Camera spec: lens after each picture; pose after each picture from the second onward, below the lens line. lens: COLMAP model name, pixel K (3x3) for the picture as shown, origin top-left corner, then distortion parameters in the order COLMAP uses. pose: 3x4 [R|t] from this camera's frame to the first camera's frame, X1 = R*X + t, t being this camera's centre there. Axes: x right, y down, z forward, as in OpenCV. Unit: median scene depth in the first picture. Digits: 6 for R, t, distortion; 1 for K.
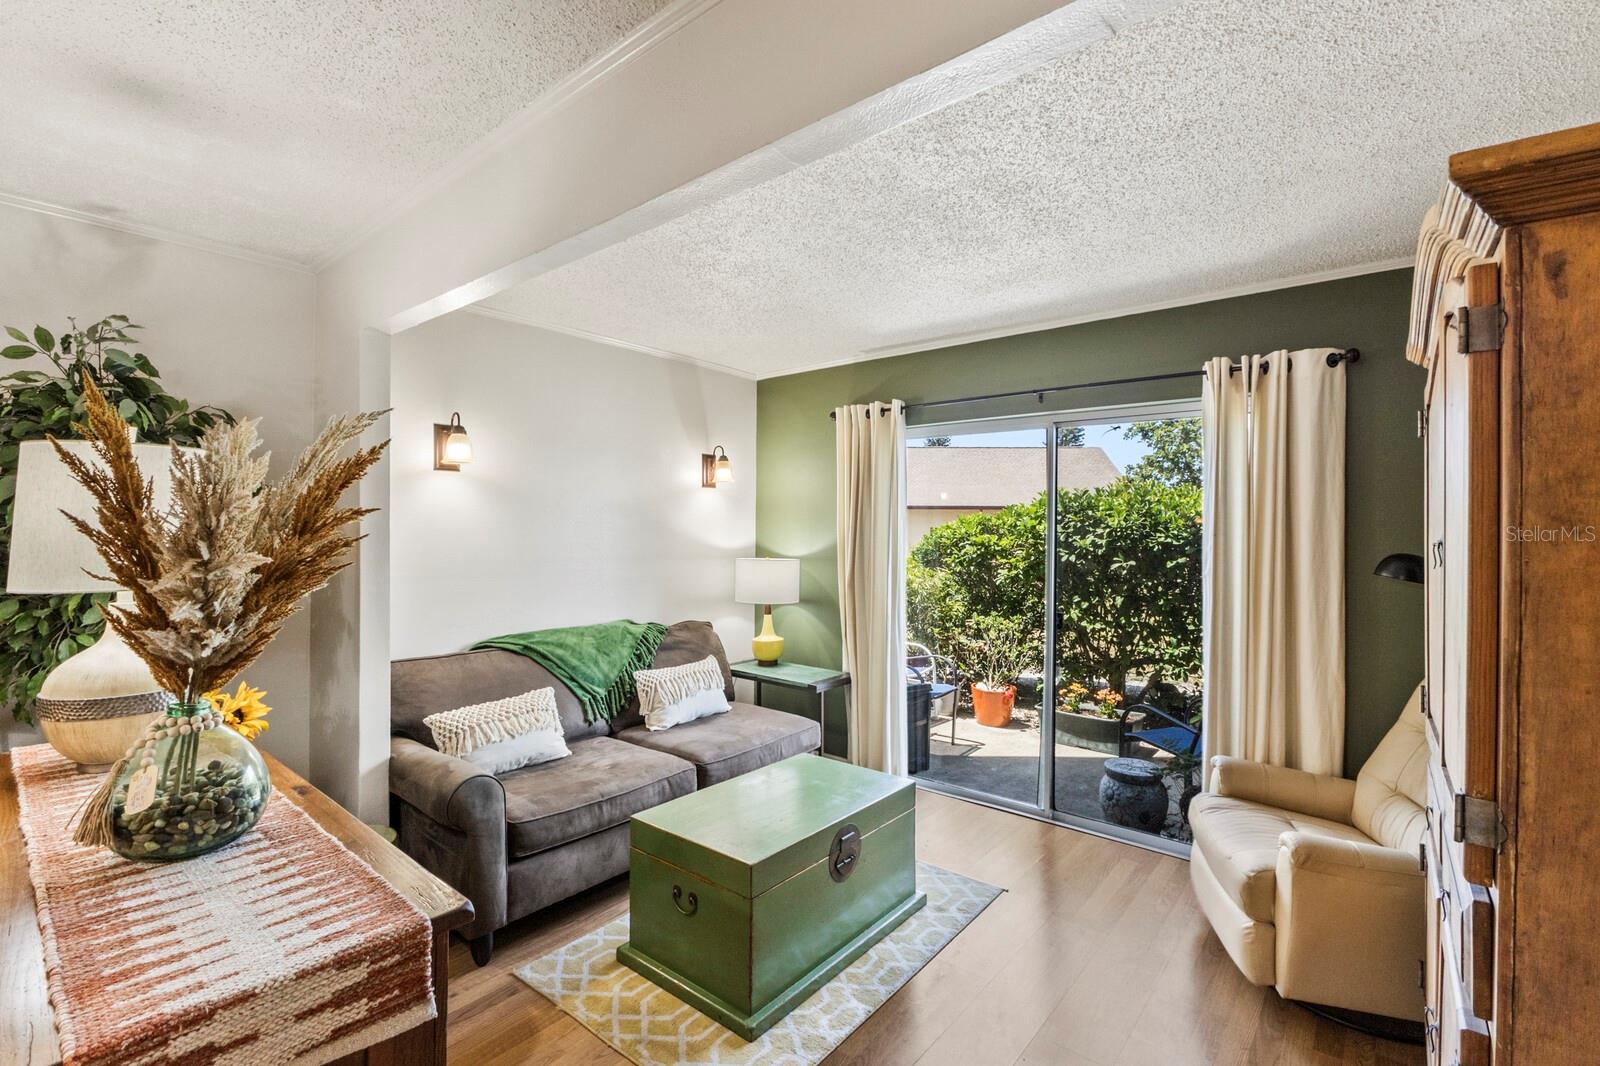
lens RADIAL K [[732.2, 0, 791.7], [0, 732.2, 524.7], [0, 0, 1]] dist [-0.004989, -0.001651]
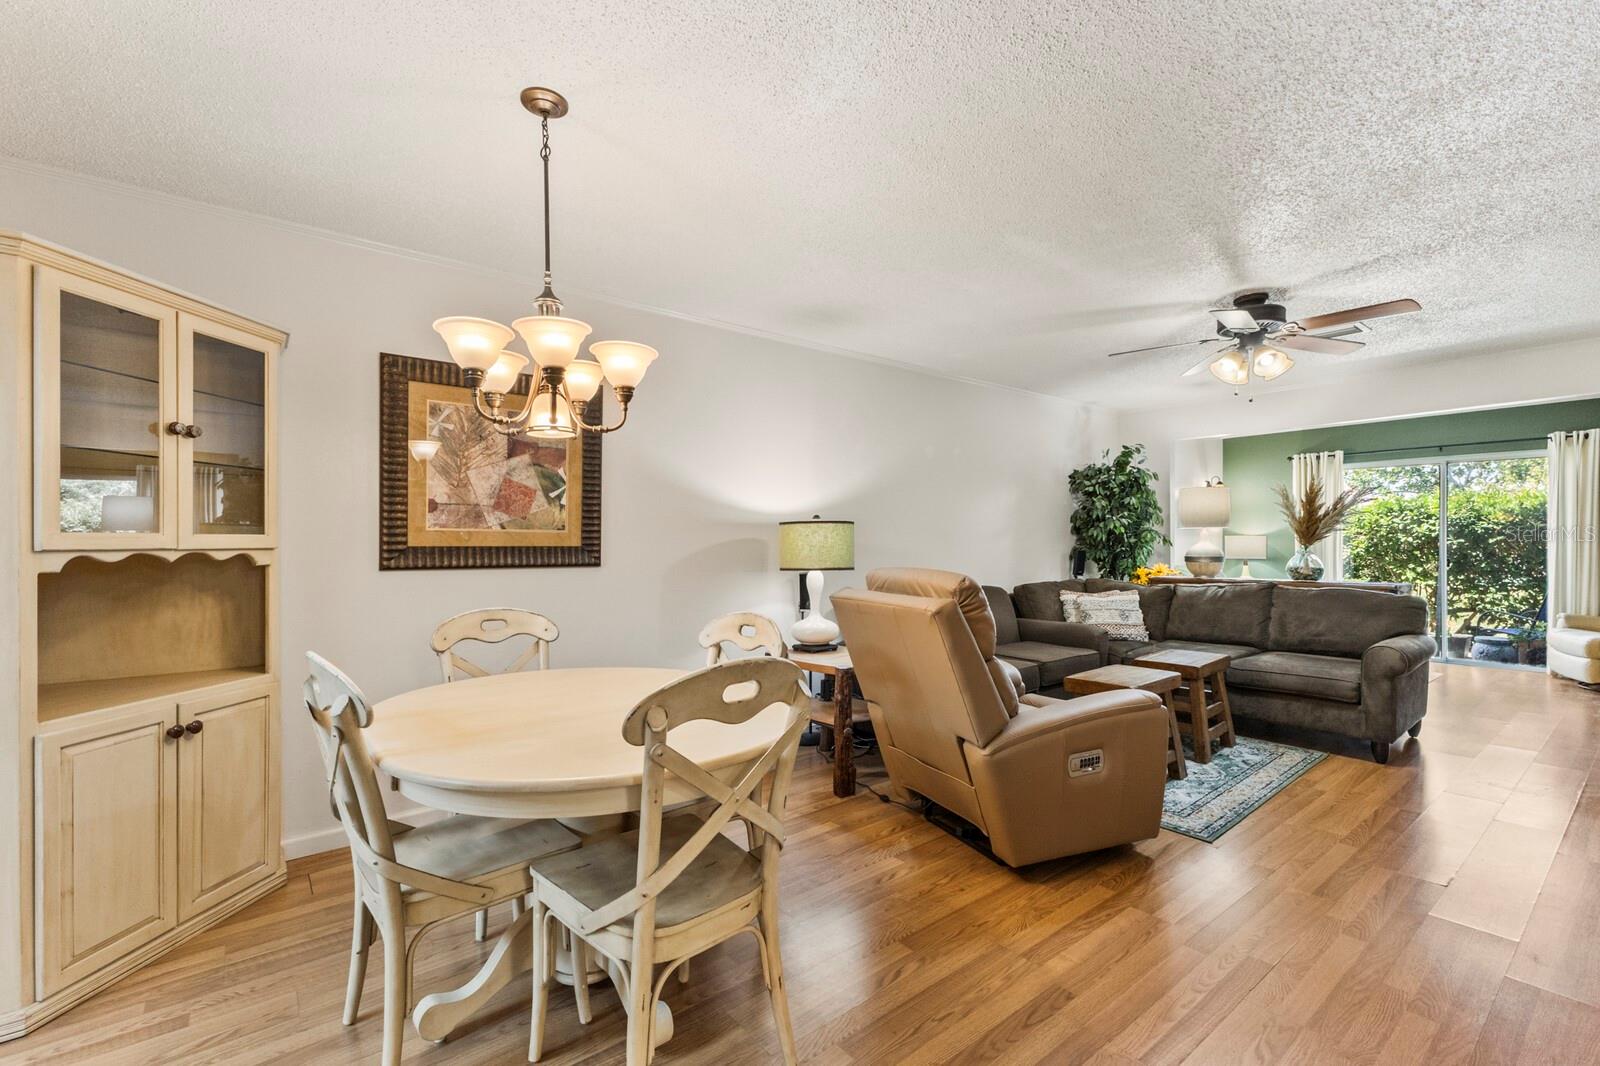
lens RADIAL K [[686.5, 0, 801.1], [0, 686.5, 543.9], [0, 0, 1]] dist [0.010631, -0.002118]
pose [[0.976168, -0.004315, -0.216975, -1.175774], [0.006317, 0.999944, 0.008535, 0.071695], [0.216926, -0.009702, 0.976140, -1.508676]]
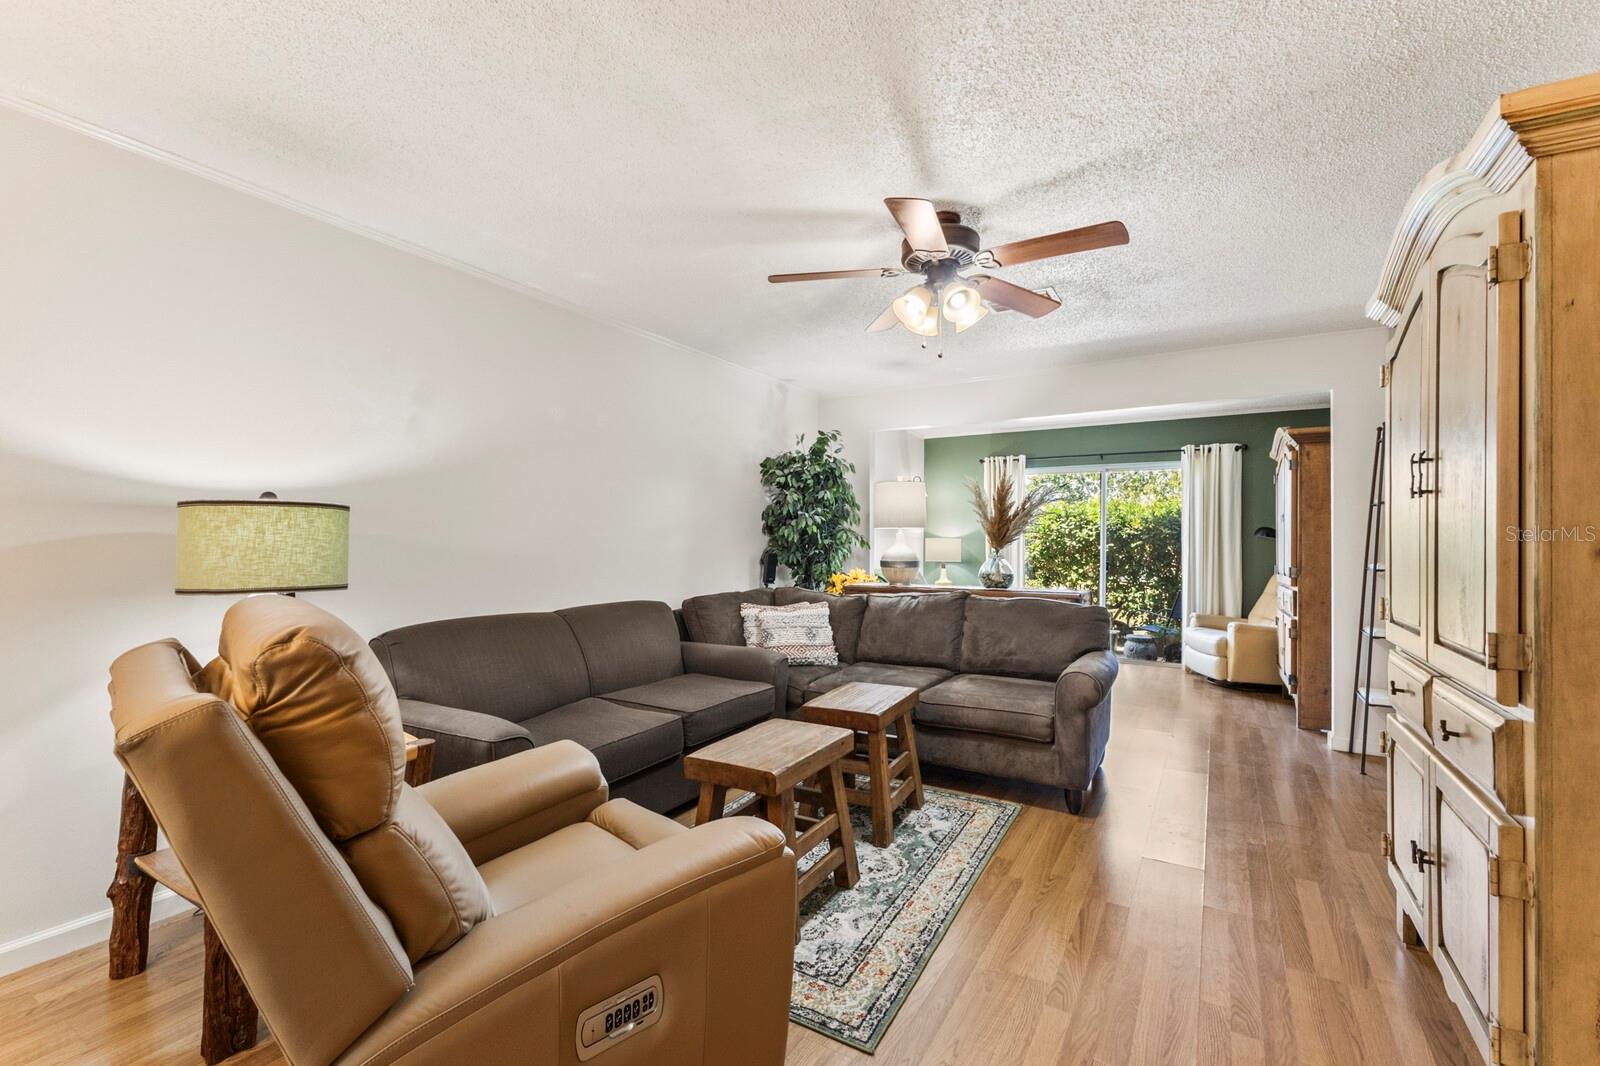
lens RADIAL K [[686.5, 0, 799.0], [0, 686.5, 532.3], [0, 0, 1]] dist [0.010631, -0.002118]
pose [[0.990219, 0.005922, 0.139395, -0.973667], [-0.004873, 0.999957, -0.007866, 0.074720], [-0.139436, 0.007110, 0.990206, -1.017165]]
